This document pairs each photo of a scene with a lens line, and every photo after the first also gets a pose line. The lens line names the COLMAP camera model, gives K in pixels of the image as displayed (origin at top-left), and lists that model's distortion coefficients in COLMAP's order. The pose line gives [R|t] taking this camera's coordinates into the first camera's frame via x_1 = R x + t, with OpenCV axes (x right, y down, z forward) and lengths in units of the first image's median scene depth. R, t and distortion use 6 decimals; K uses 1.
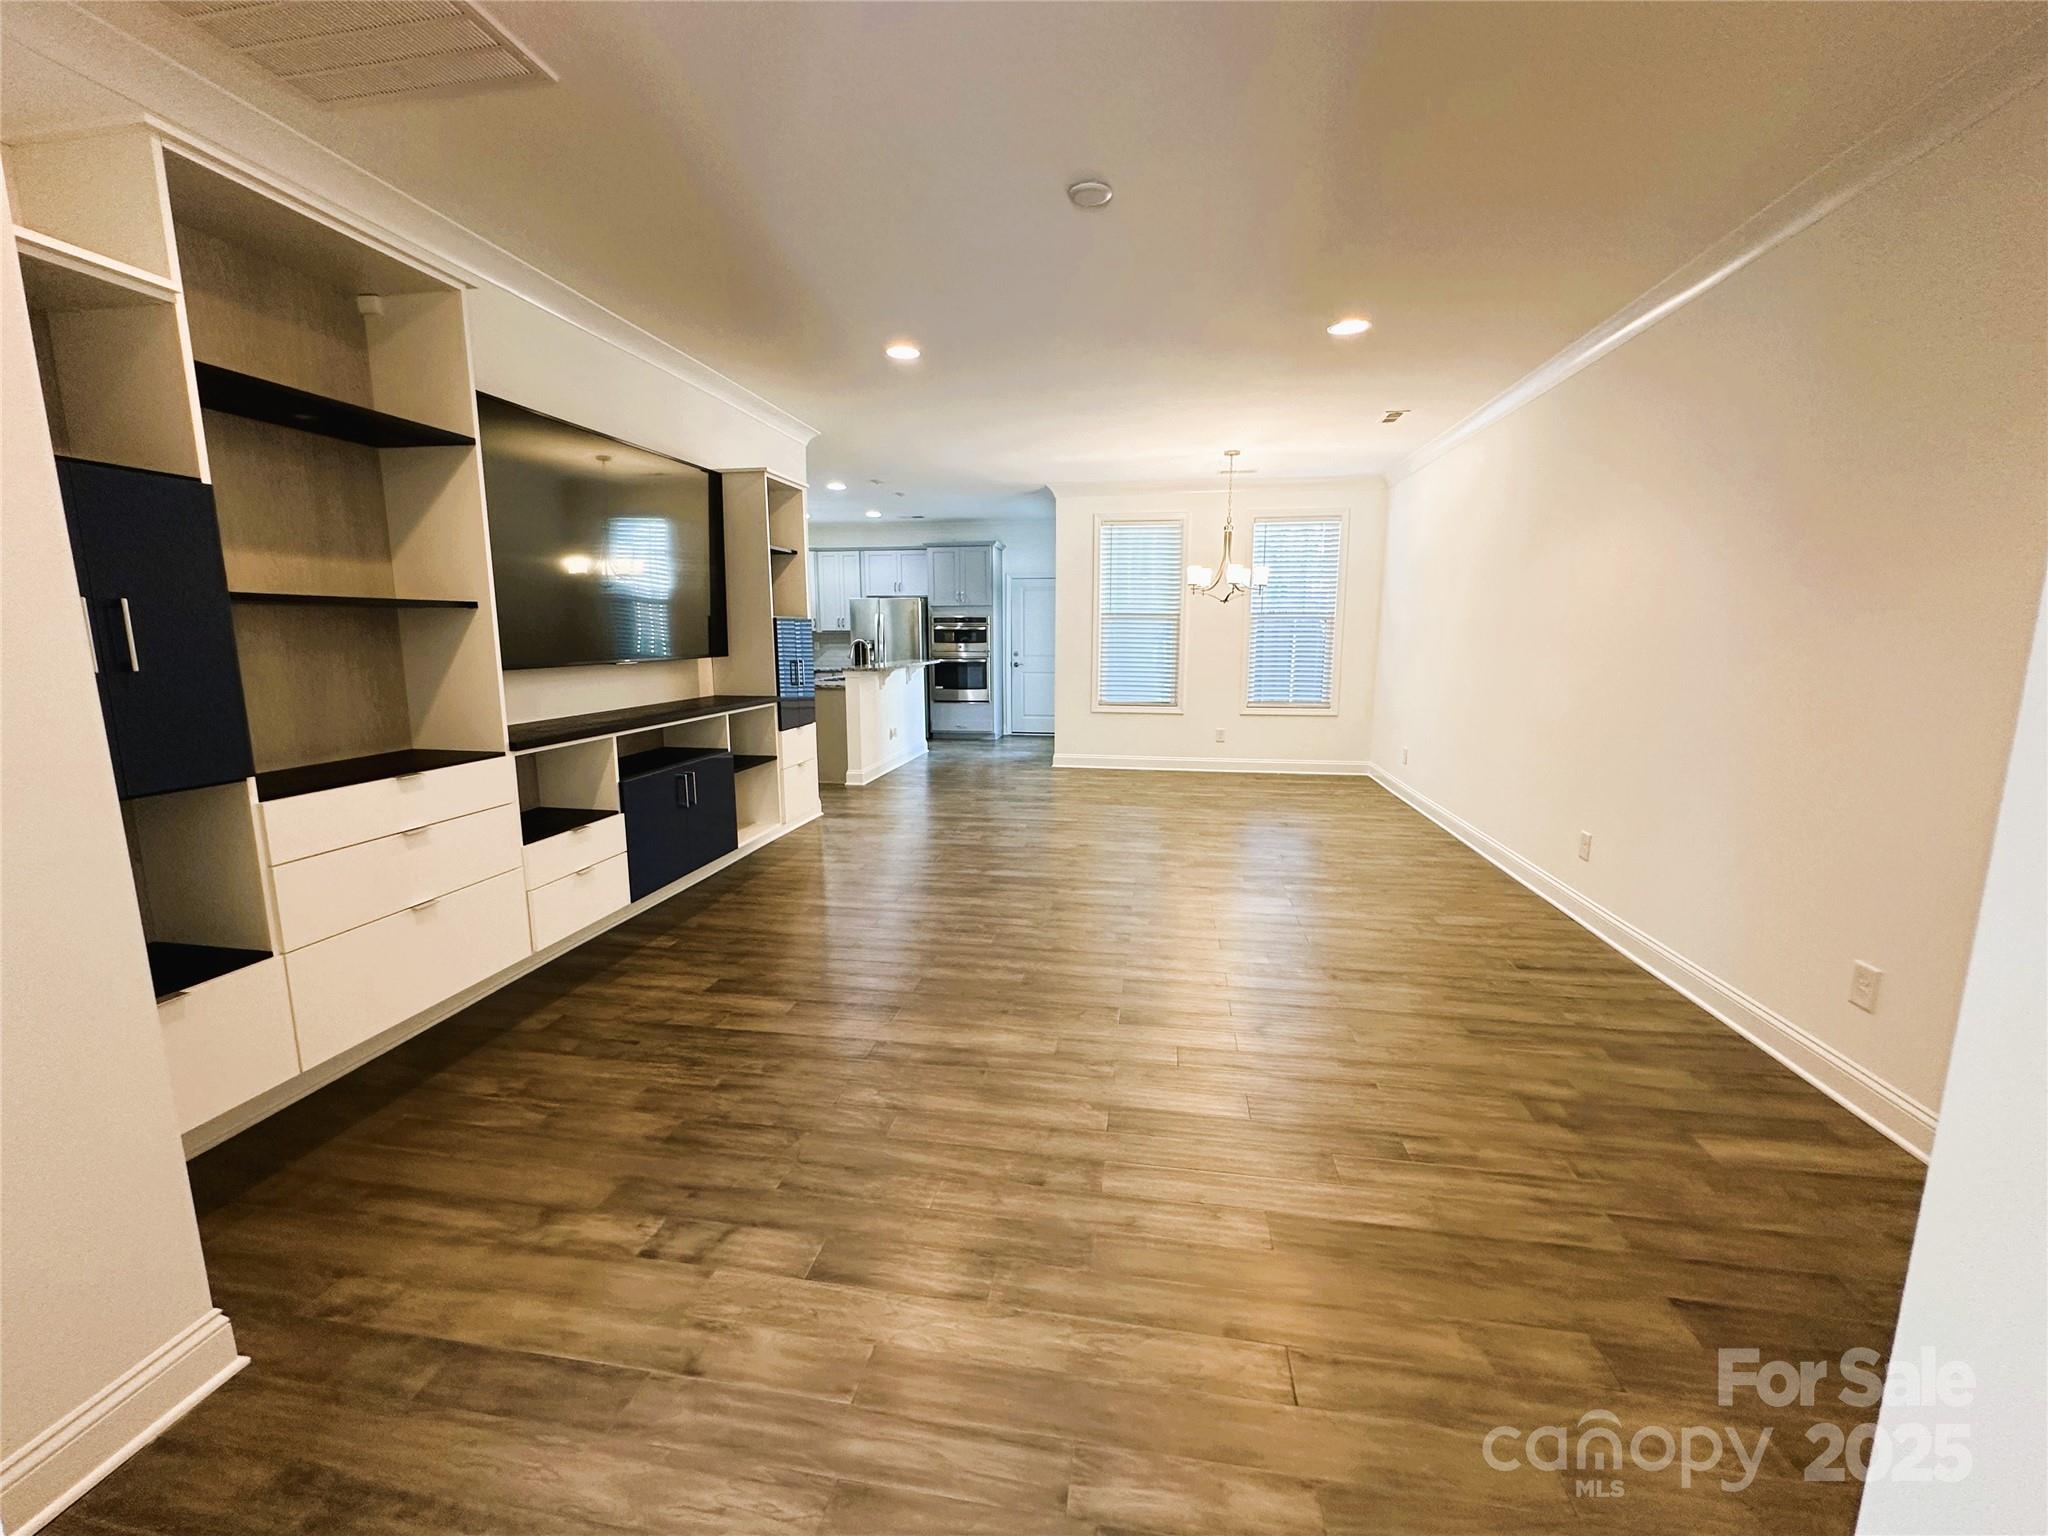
lens RADIAL K [[818.3, 0, 1026.5], [0, 818.3, 764.7], [0, 0, 1]] dist [-0.001707, 0.000307]
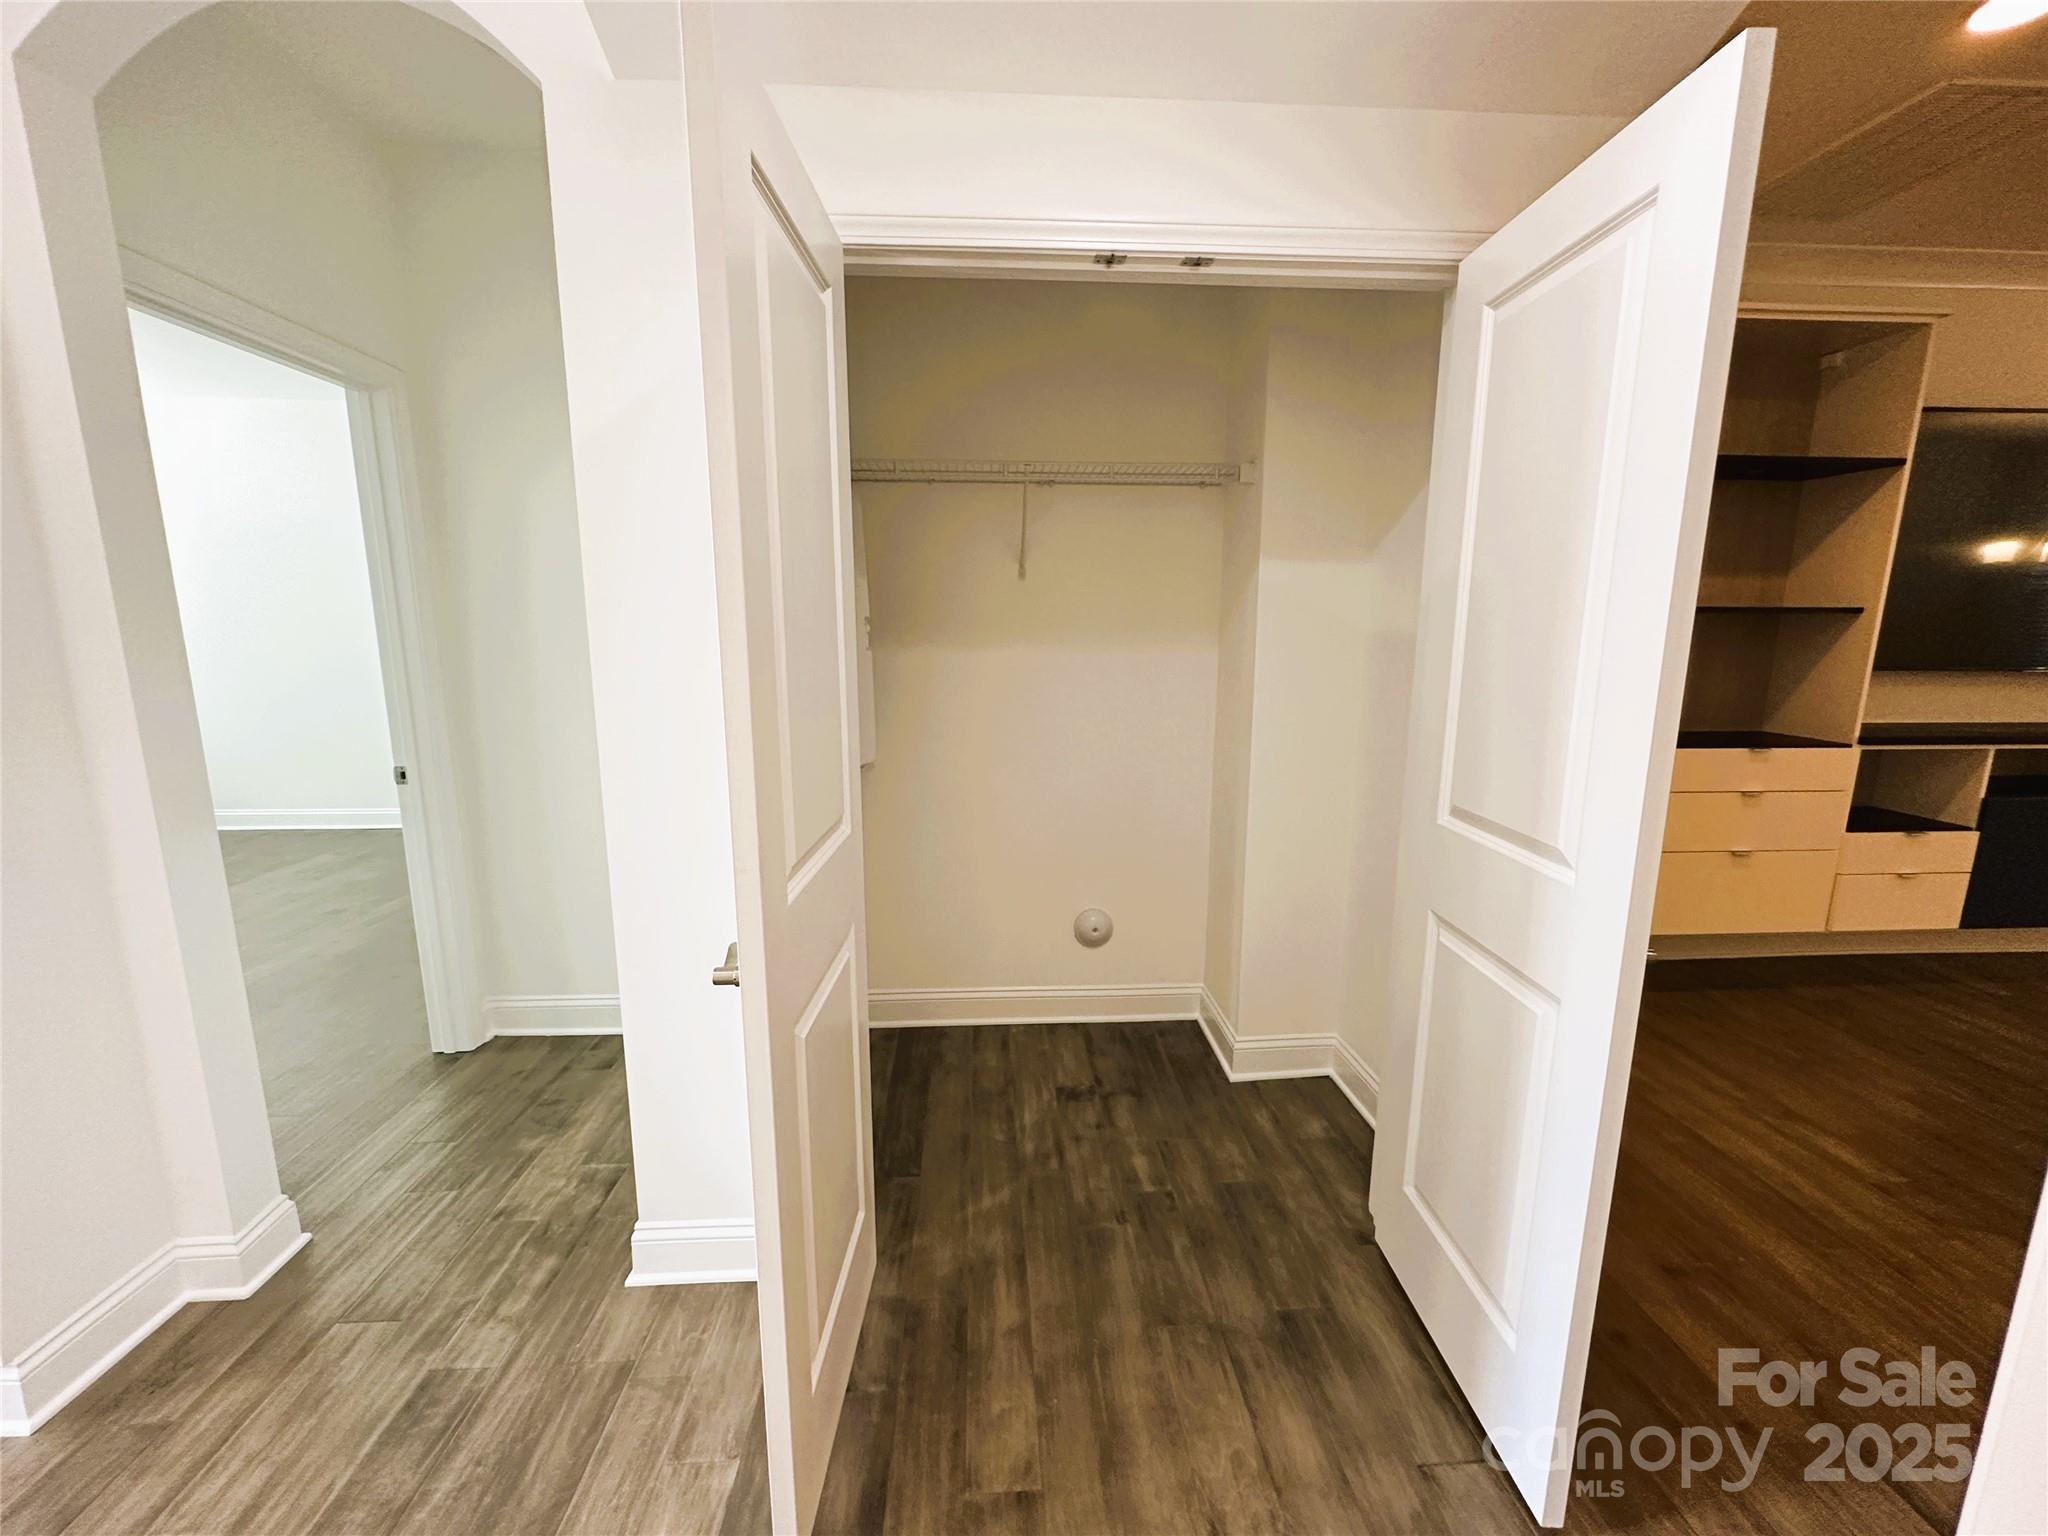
lens RADIAL K [[818.3, 0, 1026.5], [0, 818.3, 764.7], [0, 0, 1]] dist [-0.001707, 0.000307]
pose [[0.218288, 0.170440, -0.960885, 0.149224], [-0.161298, 0.977389, 0.136725, 0.033495], [0.962462, 0.125143, 0.240844, -0.274117]]
